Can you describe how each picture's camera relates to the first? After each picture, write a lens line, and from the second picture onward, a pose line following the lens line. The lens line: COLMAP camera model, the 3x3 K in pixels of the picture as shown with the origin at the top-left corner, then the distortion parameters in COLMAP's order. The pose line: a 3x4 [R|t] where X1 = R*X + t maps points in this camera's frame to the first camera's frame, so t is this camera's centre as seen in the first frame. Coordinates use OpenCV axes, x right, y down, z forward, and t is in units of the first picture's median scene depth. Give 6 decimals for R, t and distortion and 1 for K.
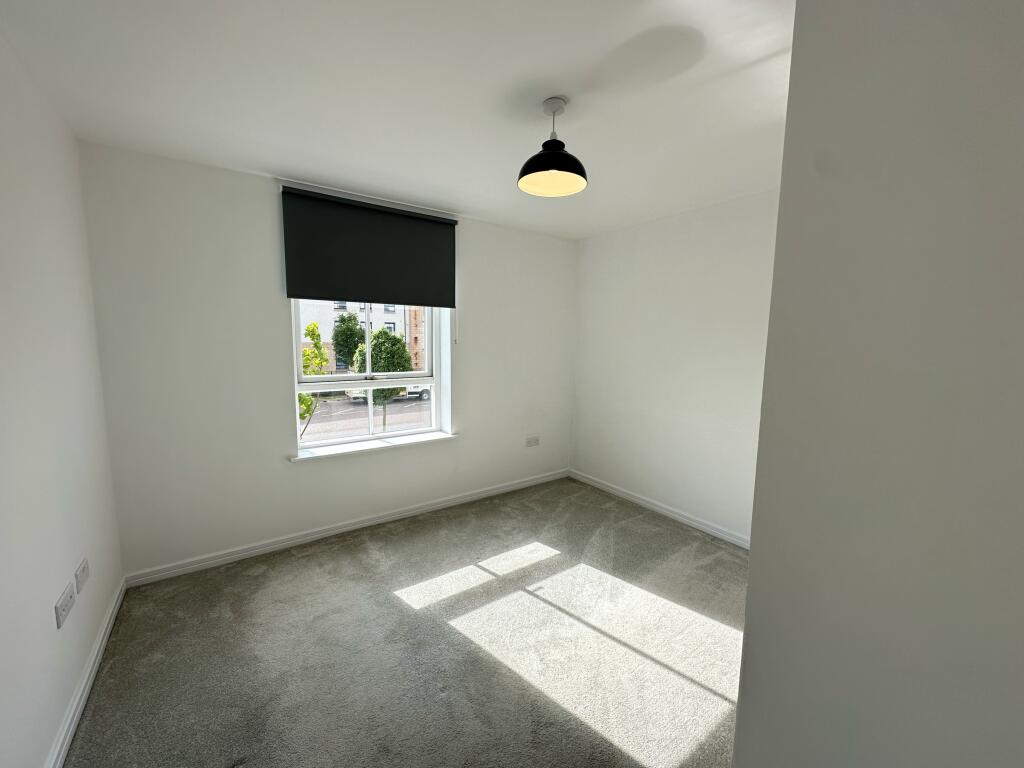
lens RADIAL K [[408.0, 0, 512.0], [0, 408.0, 384.0], [0, 0, 1]] dist [-0.001189, -0.000108]
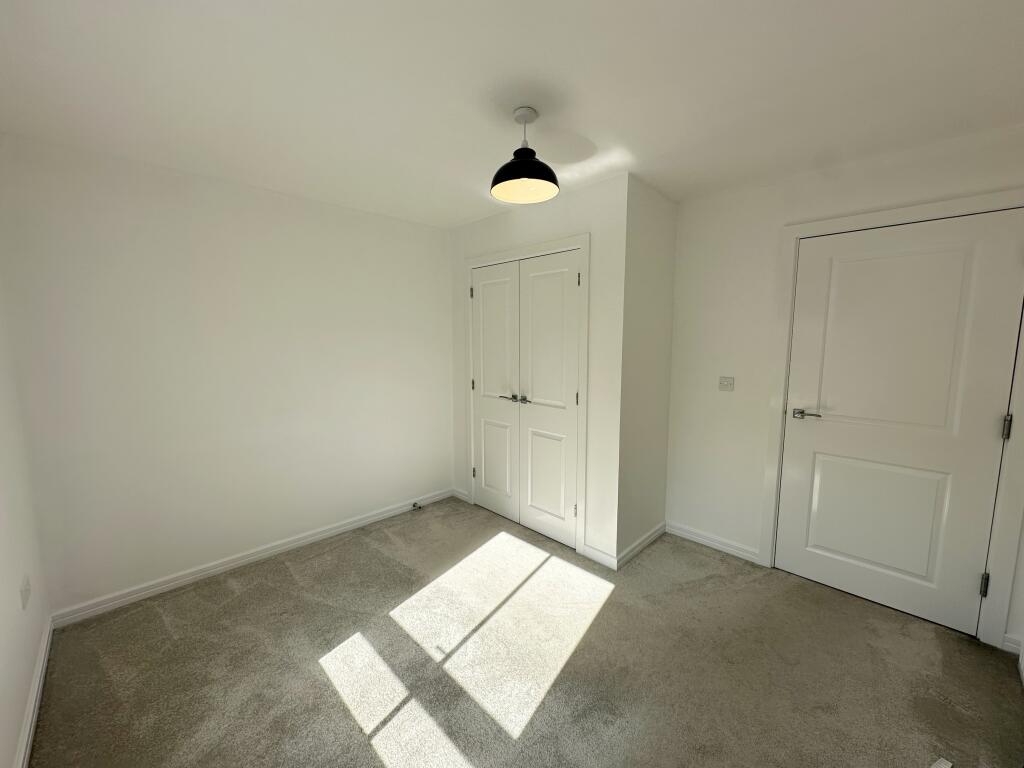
lens RADIAL K [[414.8, 0, 512.0], [0, 414.8, 384.0], [0, 0, 1]] dist [0.000171, 0.000083]
pose [[-0.147321, -0.127887, 0.980786, -0.669634], [0.119680, 0.982015, 0.146024, -0.113280], [-0.981821, 0.138893, -0.129366, 0.858712]]
